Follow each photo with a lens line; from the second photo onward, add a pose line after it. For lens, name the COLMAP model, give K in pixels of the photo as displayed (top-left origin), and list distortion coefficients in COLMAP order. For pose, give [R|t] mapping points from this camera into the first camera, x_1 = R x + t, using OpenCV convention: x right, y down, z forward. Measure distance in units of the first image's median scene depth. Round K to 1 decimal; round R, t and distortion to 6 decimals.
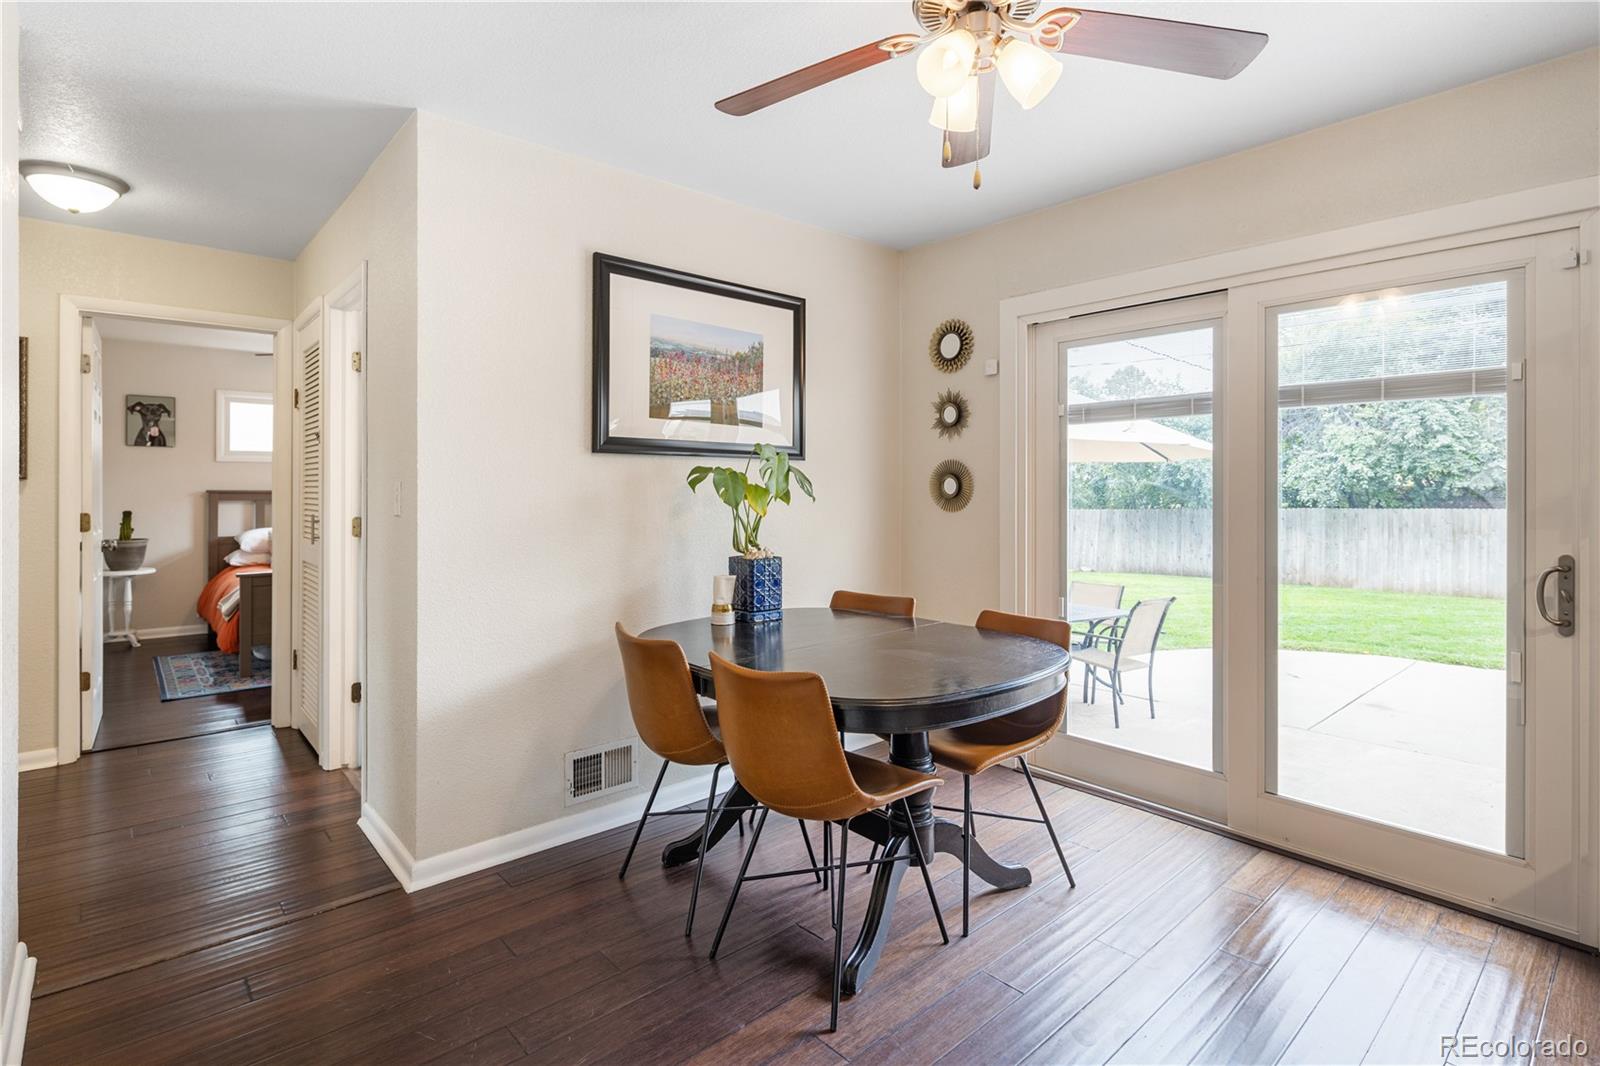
lens RADIAL K [[778.7, 0, 783.6], [0, 778.7, 496.4], [0, 0, 1]] dist [0.004843, -0.005482]
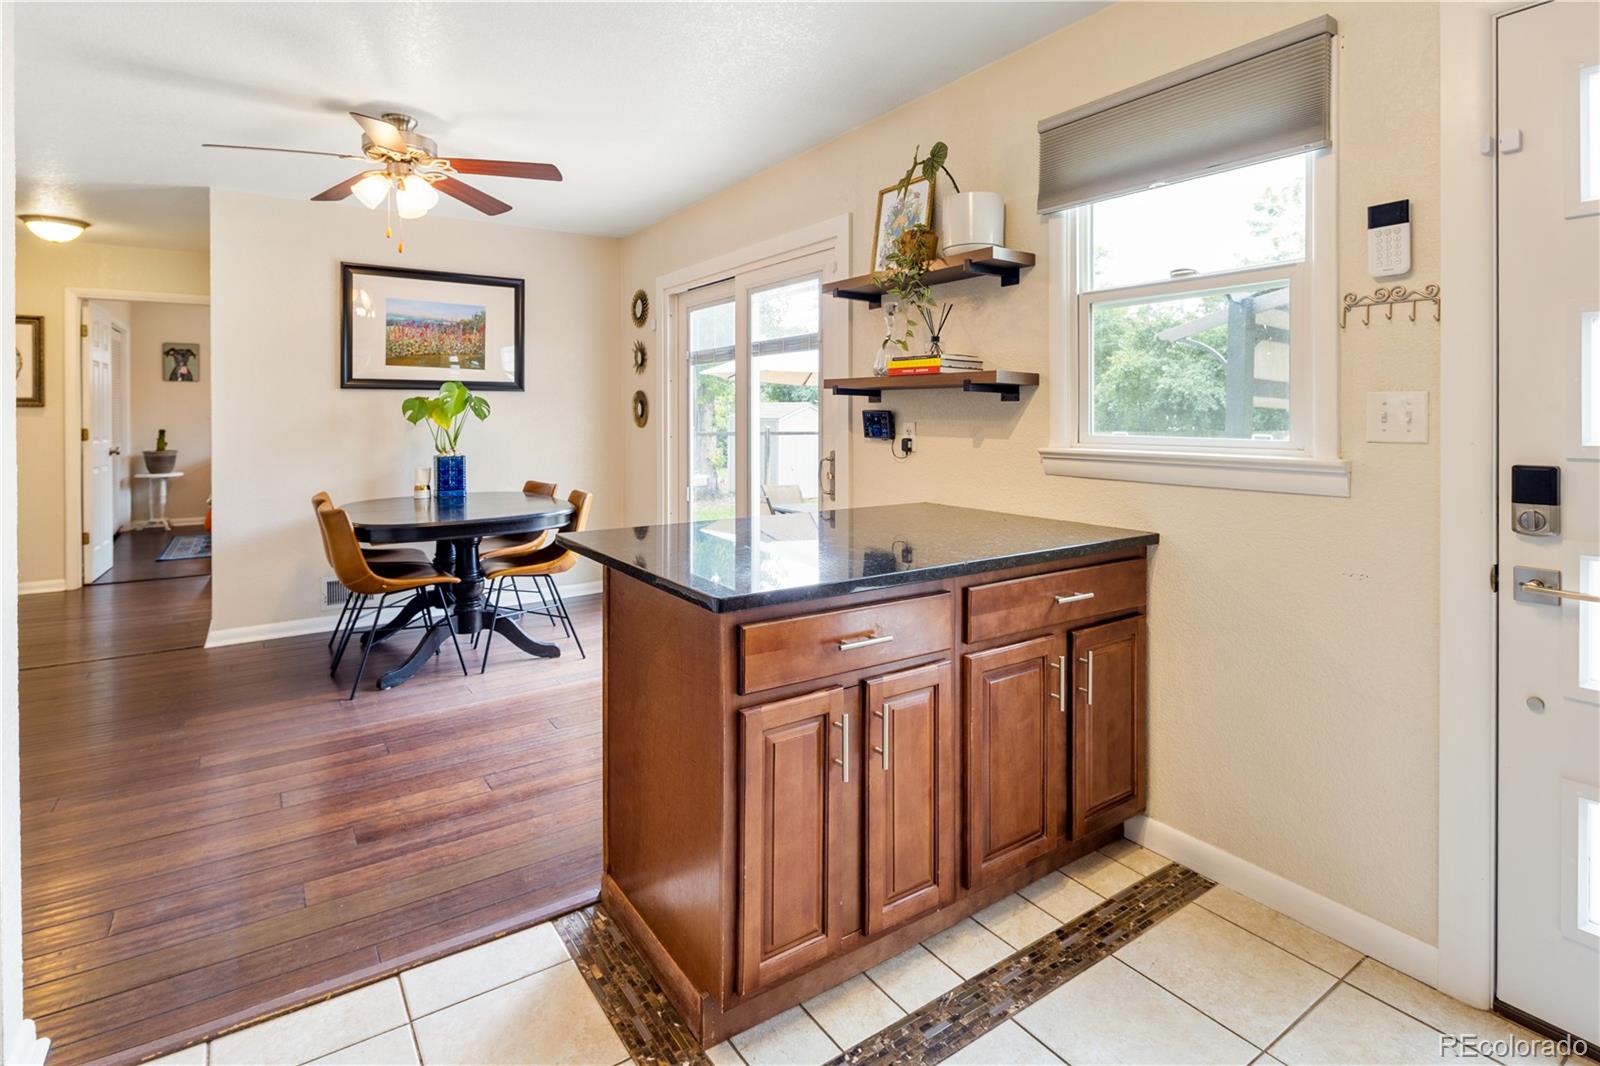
lens RADIAL K [[778.7, 0, 799.1], [0, 778.7, 425.2], [0, 0, 1]] dist [0.004843, -0.005482]
pose [[0.994167, -0.000979, -0.107843, 0.384708], [0.001610, 0.999982, 0.005763, 0.004850], [0.107835, -0.005903, 0.994151, -0.214331]]
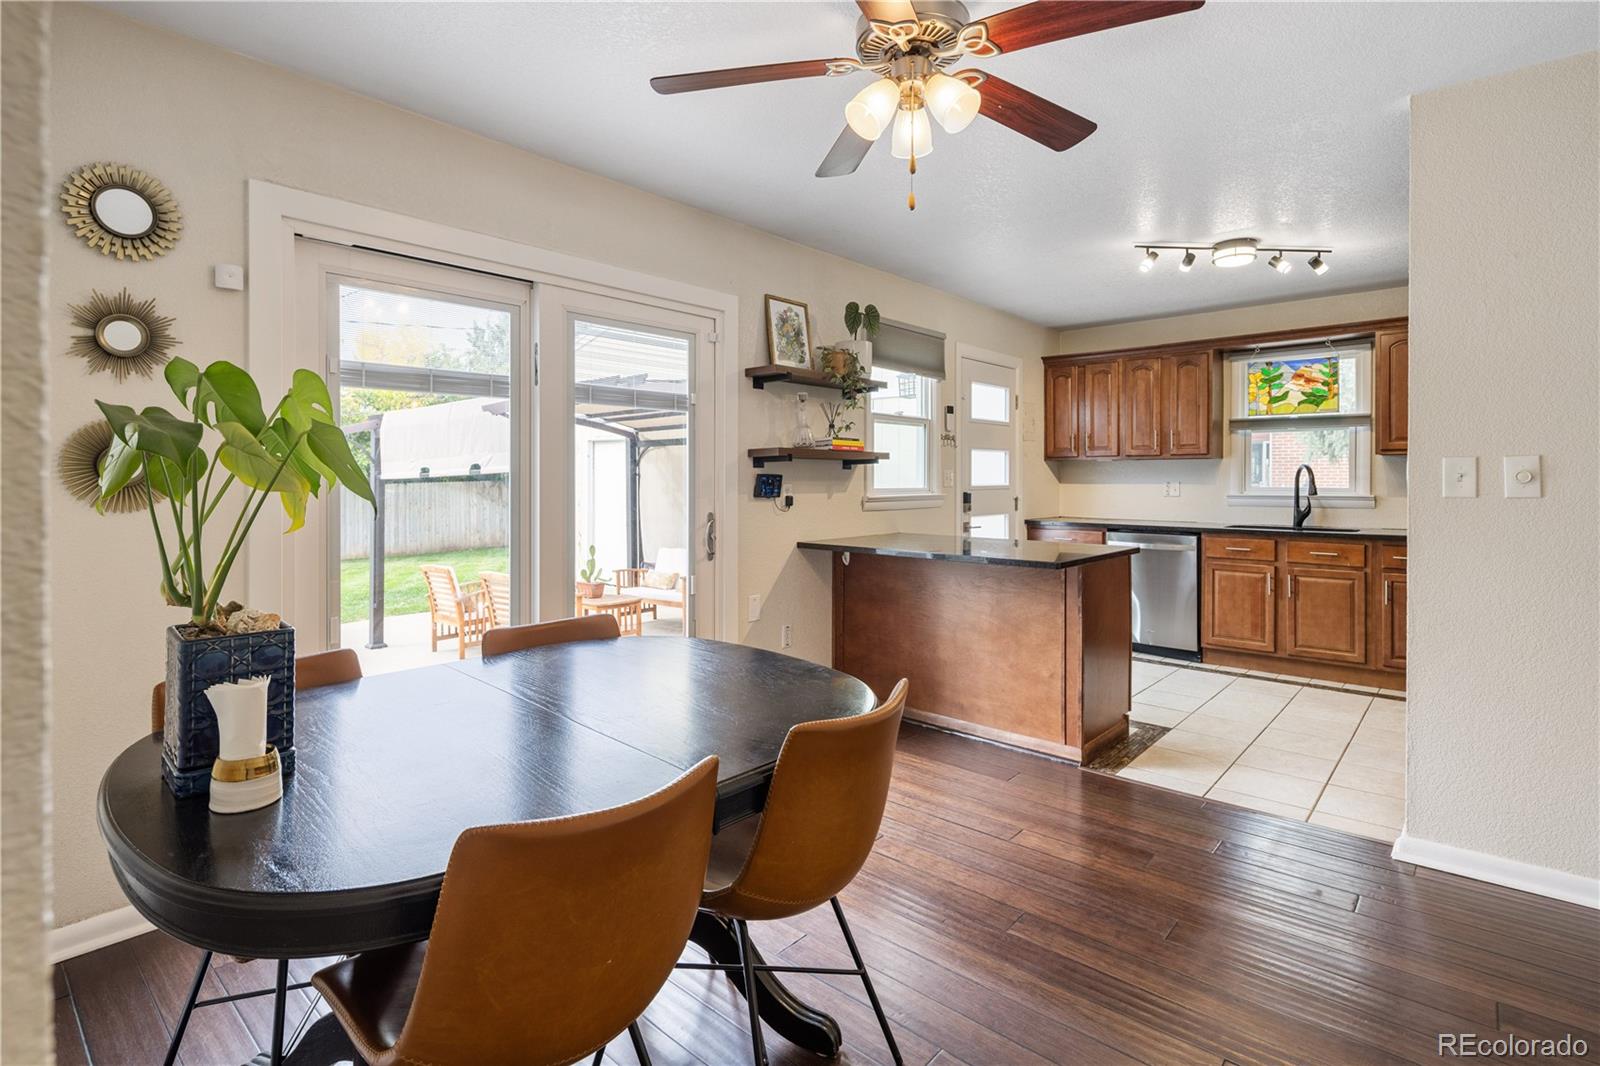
lens RADIAL K [[778.7, 0, 798.6], [0, 778.7, 479.6], [0, 0, 1]] dist [0.004843, -0.005482]
pose [[-0.129553, -0.005330, 0.991558, -0.236388], [0.008549, 0.999942, 0.006492, -0.001287], [-0.991536, 0.009318, -0.129500, 0.355312]]
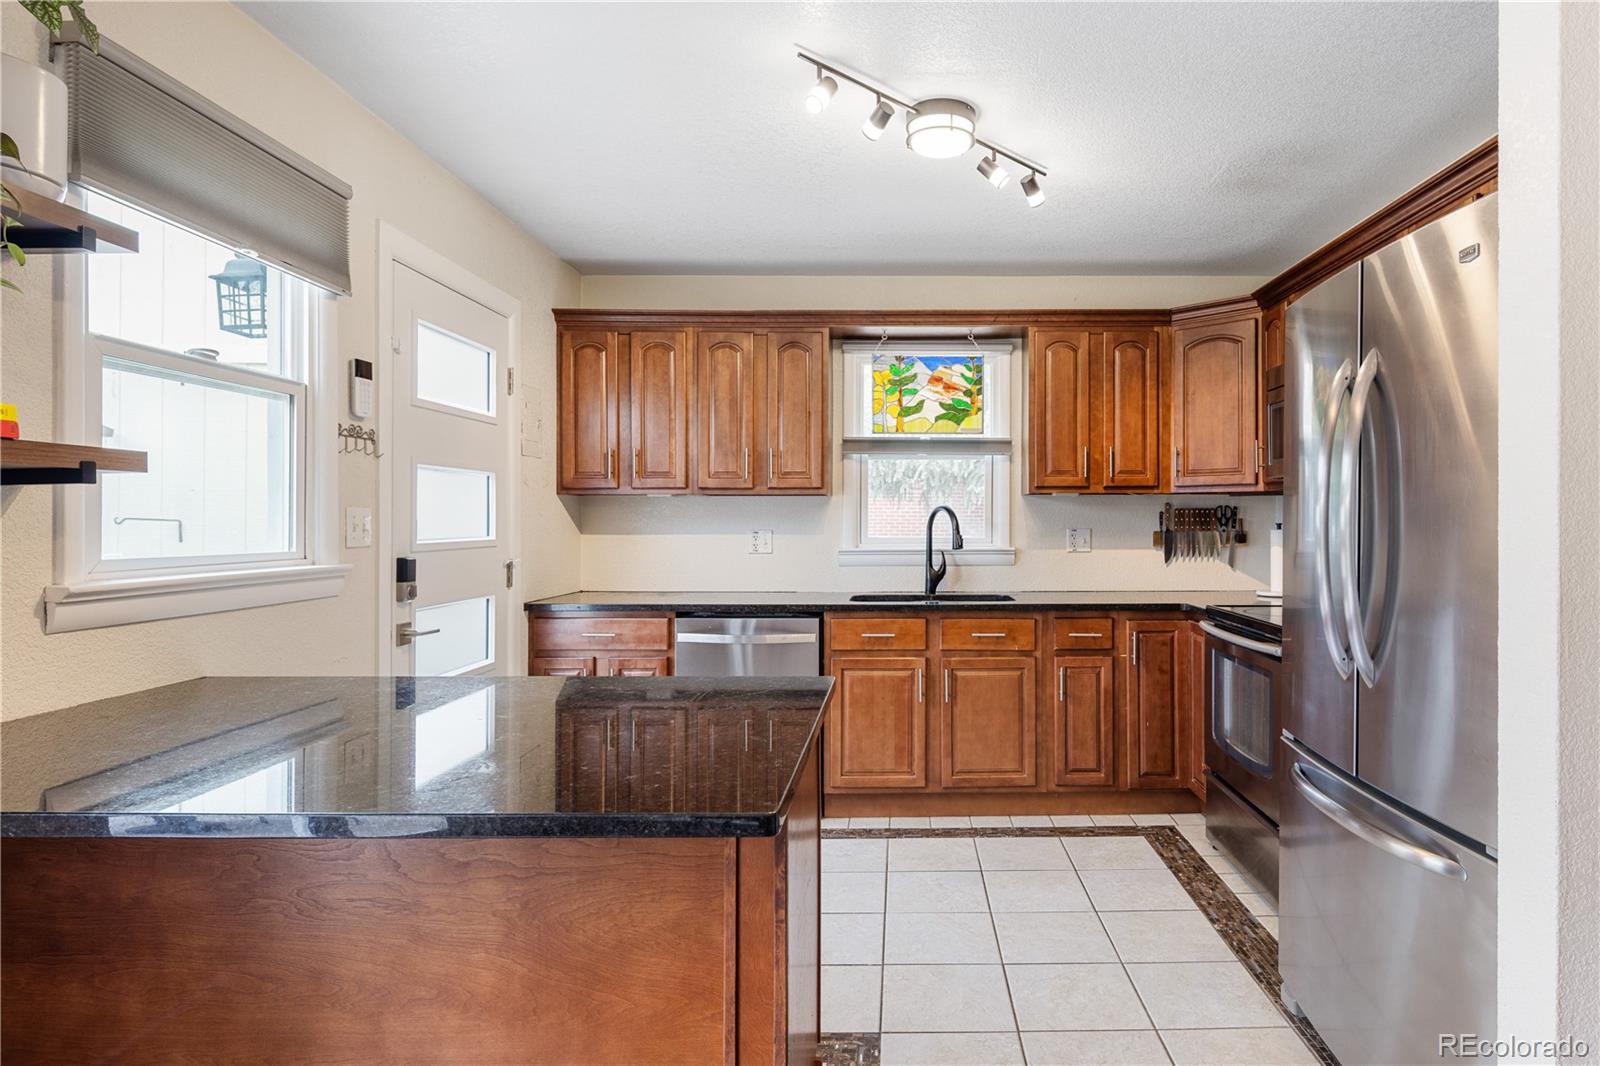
lens RADIAL K [[898.4, 0, 920.3], [0, 898.4, 518.9], [0, 0, 1]] dist [0.004387, -0.005958]
pose [[-0.767952, -0.000831, 0.640507, 0.103260], [0.003543, 0.999978, 0.005546, -0.001318], [-0.640497, 0.006528, -0.767933, 0.241250]]
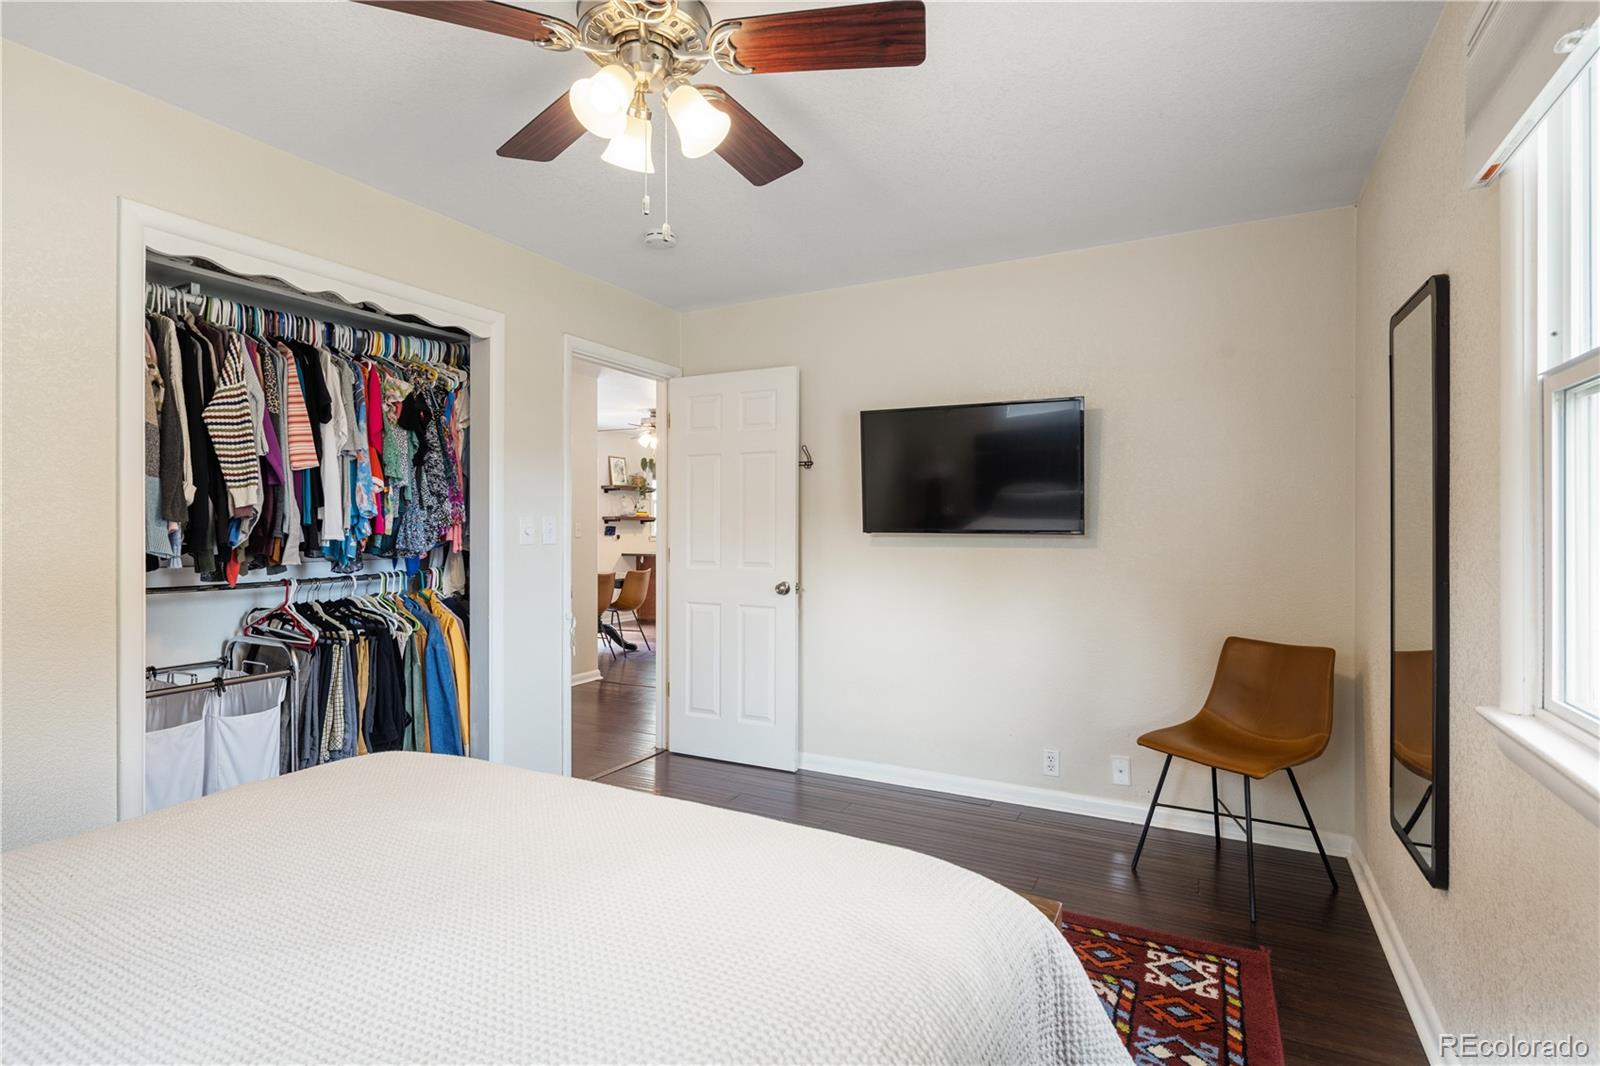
lens RADIAL K [[778.7, 0, 802.8], [0, 778.7, 529.8], [0, 0, 1]] dist [0.004843, -0.005482]
pose [[-0.364763, -0.003734, 0.931093, -1.236051], [0.013634, 0.999863, 0.009350, -0.004140], [-0.931001, 0.016105, -0.364662, 0.512042]]
